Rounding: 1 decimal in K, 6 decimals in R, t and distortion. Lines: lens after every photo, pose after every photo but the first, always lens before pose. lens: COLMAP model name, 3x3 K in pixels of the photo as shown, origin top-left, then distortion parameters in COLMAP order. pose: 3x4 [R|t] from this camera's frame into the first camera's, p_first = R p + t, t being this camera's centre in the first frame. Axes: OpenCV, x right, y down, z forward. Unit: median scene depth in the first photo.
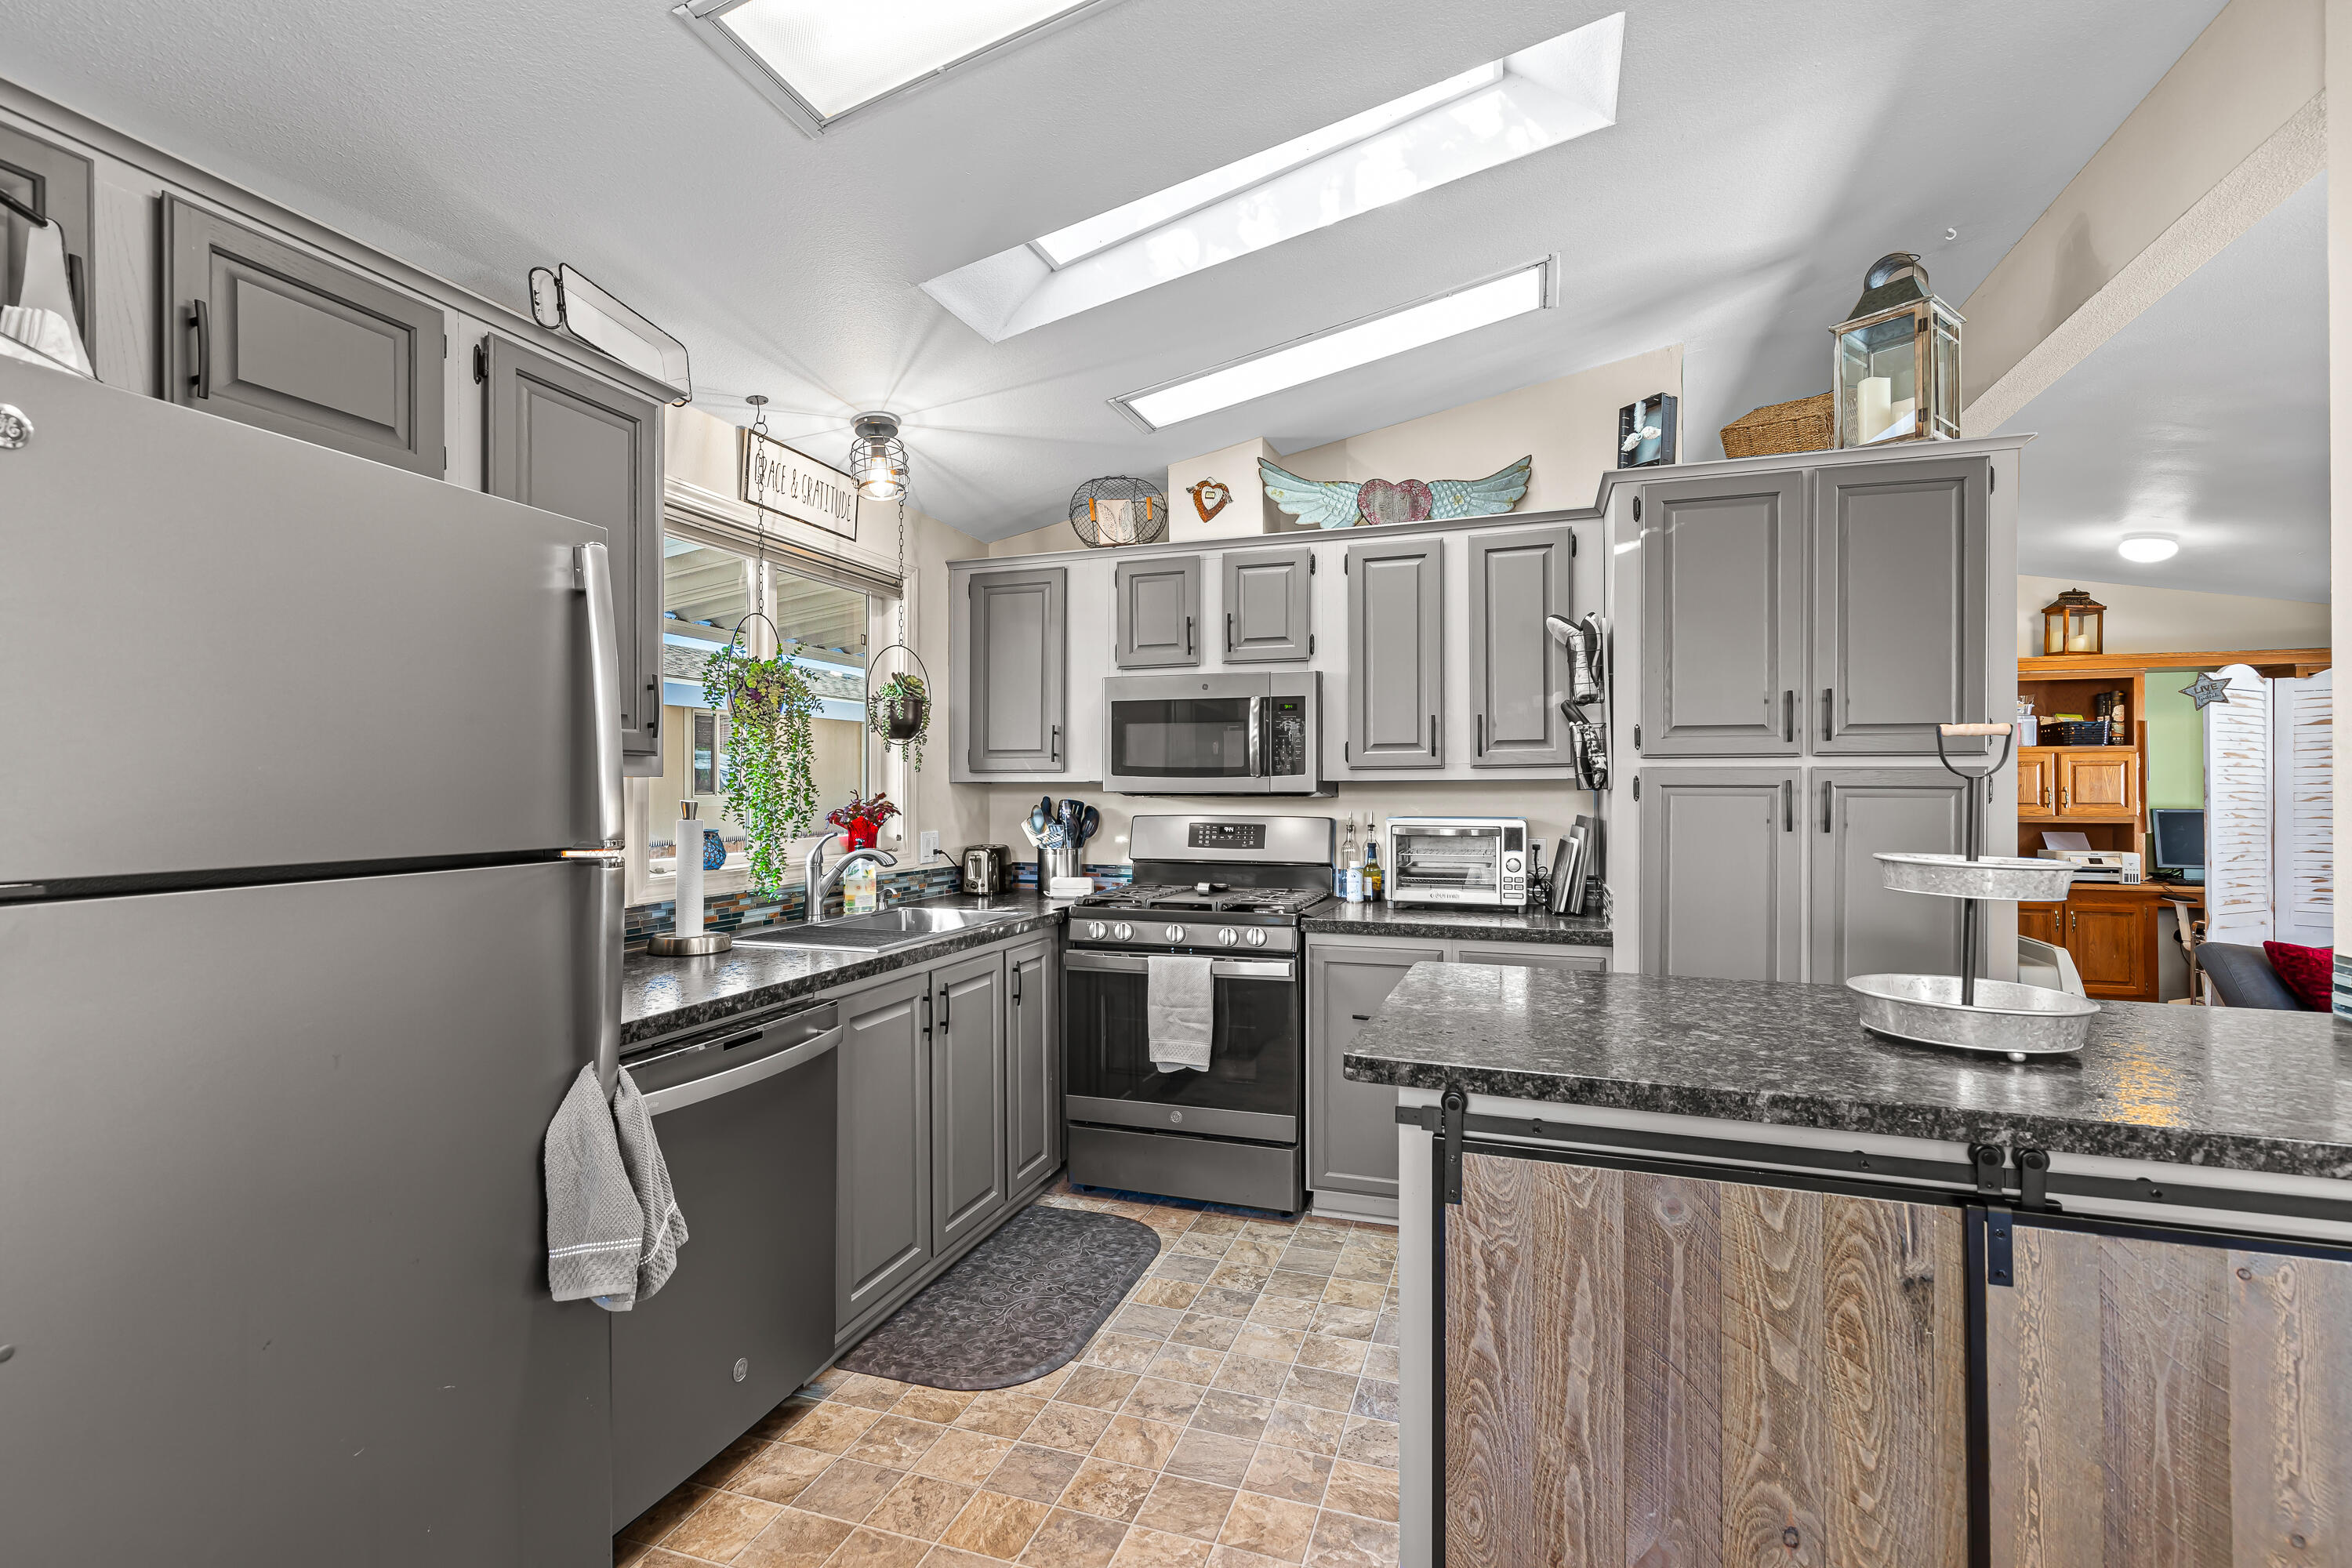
lens RADIAL K [[1058.2, 0, 1183.8], [0, 1058.2, 780.7], [0, 0, 1]] dist [0.008067, -0.000525]
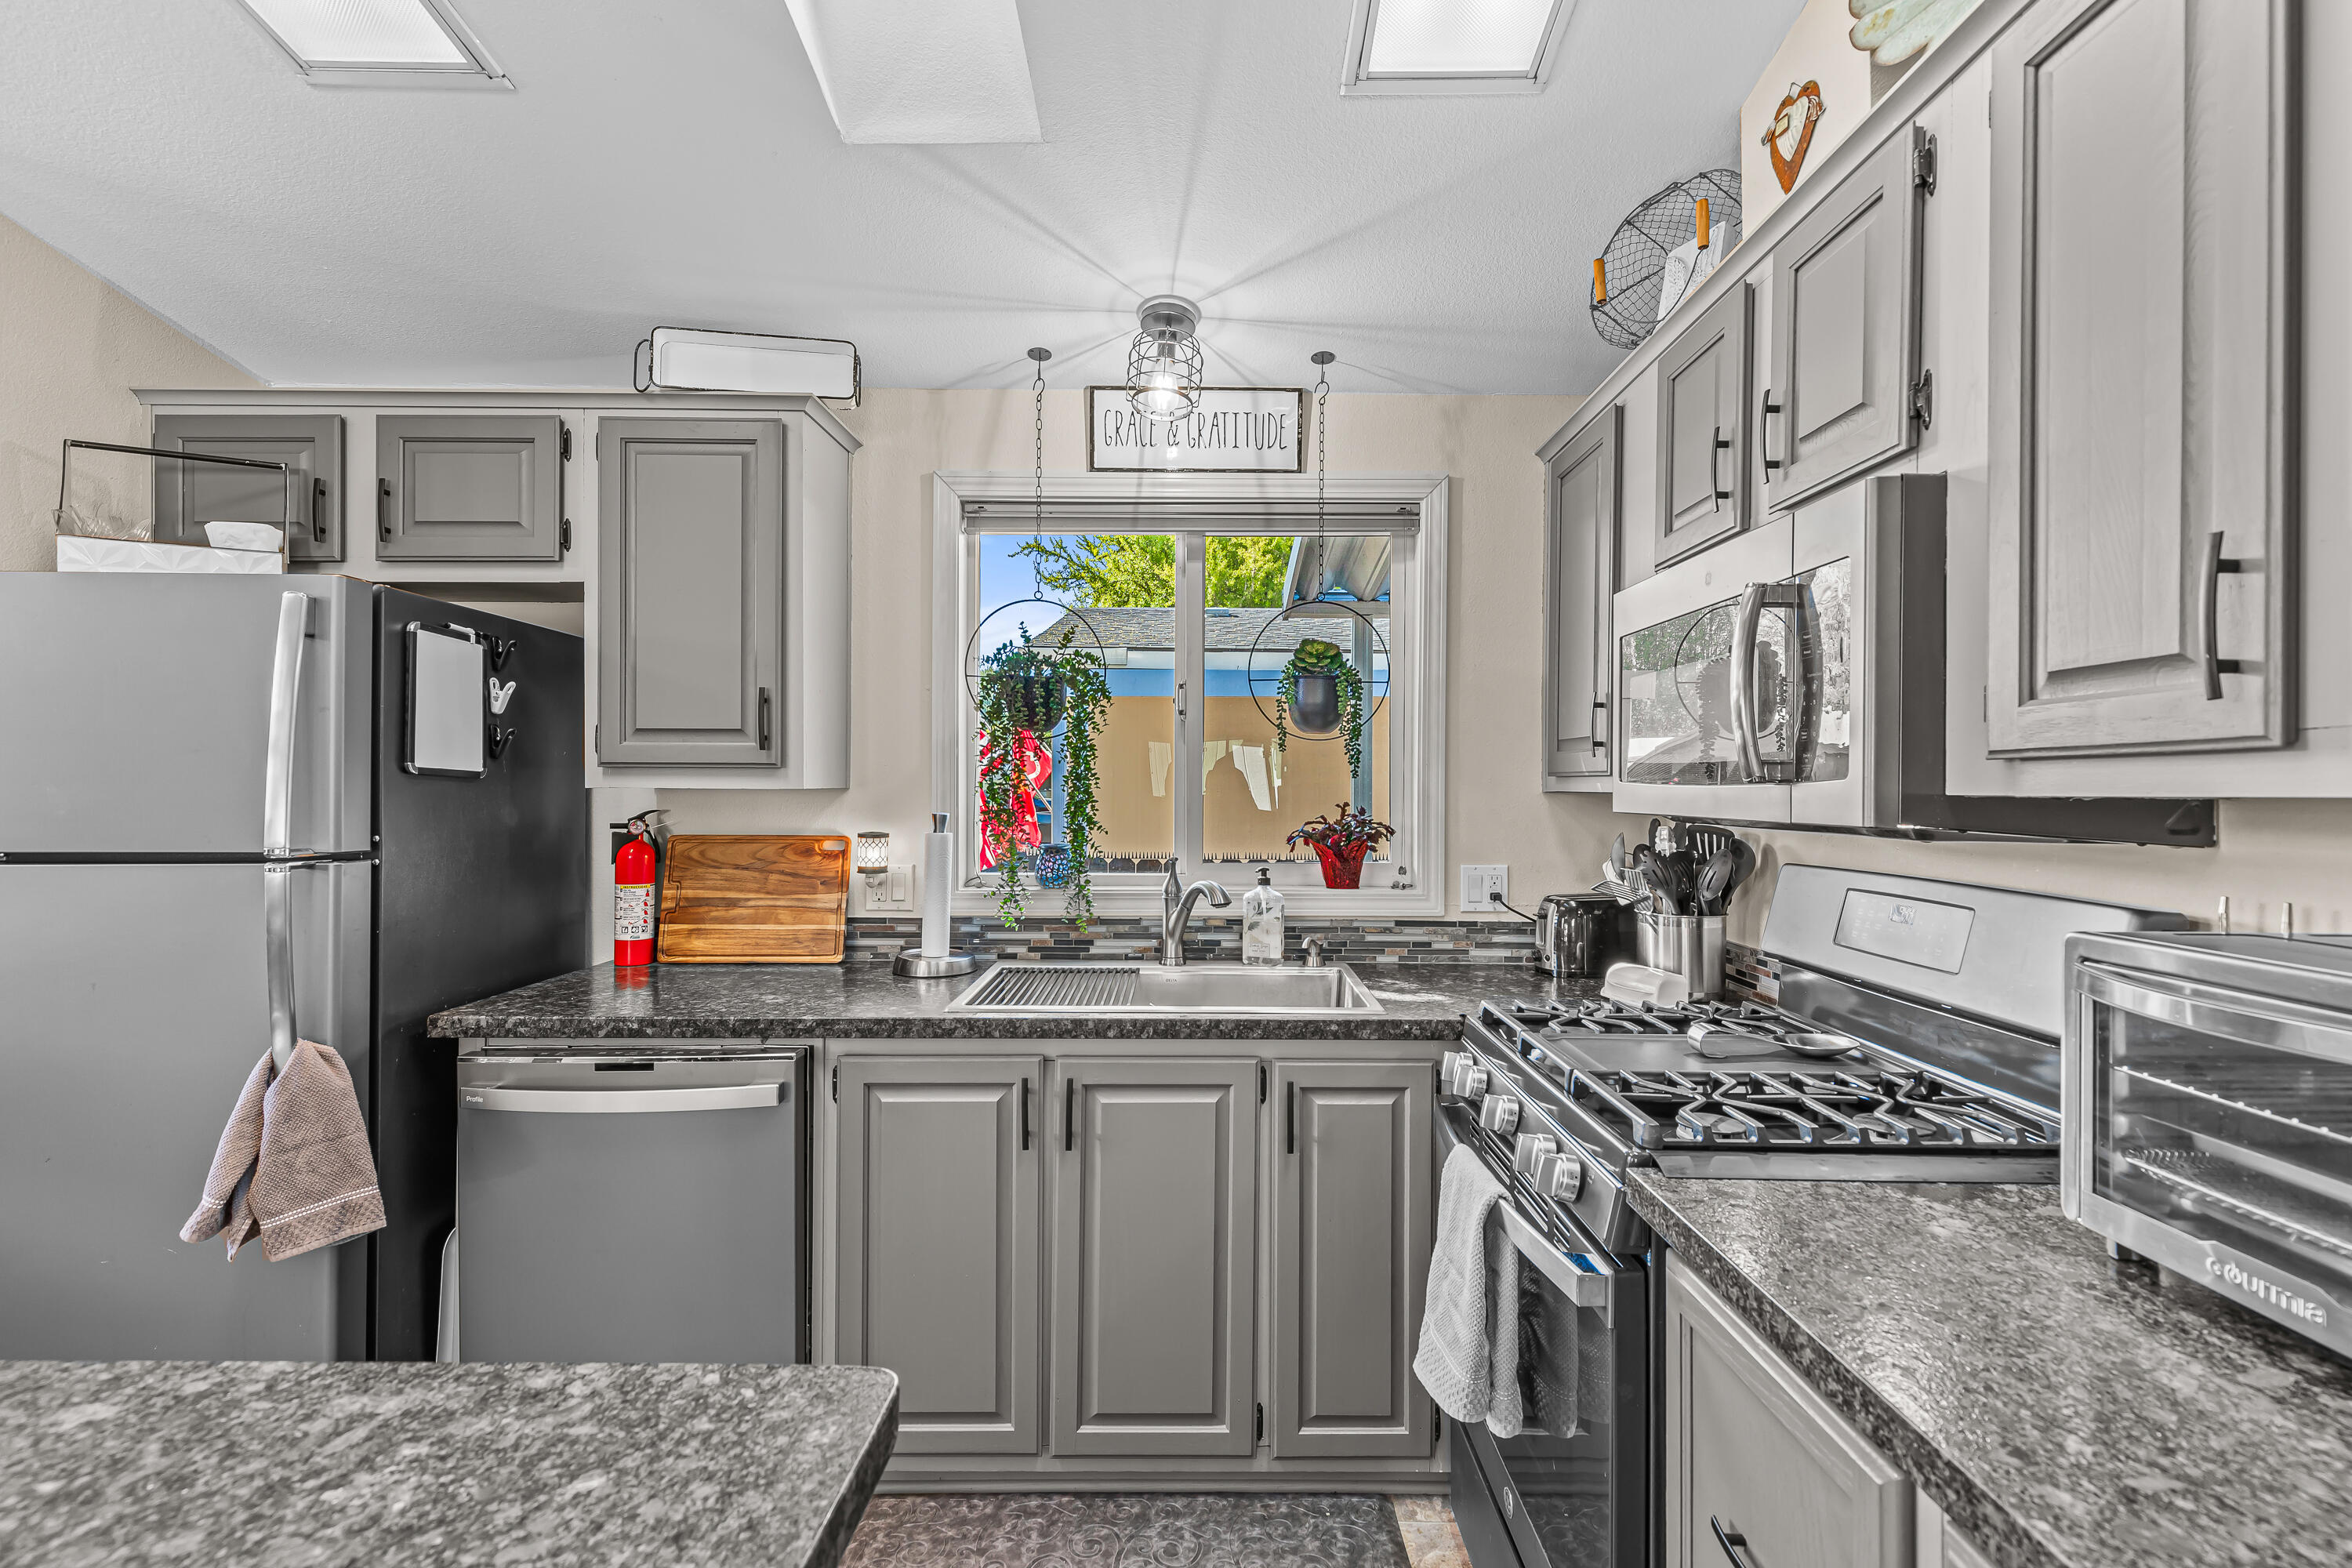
lens RADIAL K [[1068.8, 0, 1207.0], [0, 1068.8, 782.7], [0, 0, 1]] dist [0.002754, 0.000103]
pose [[0.322608, 0.000151, -0.946533, 0.498104], [0.001688, 0.999998, 0.000734, -0.007635], [0.946531, -0.001834, 0.322608, 0.888728]]
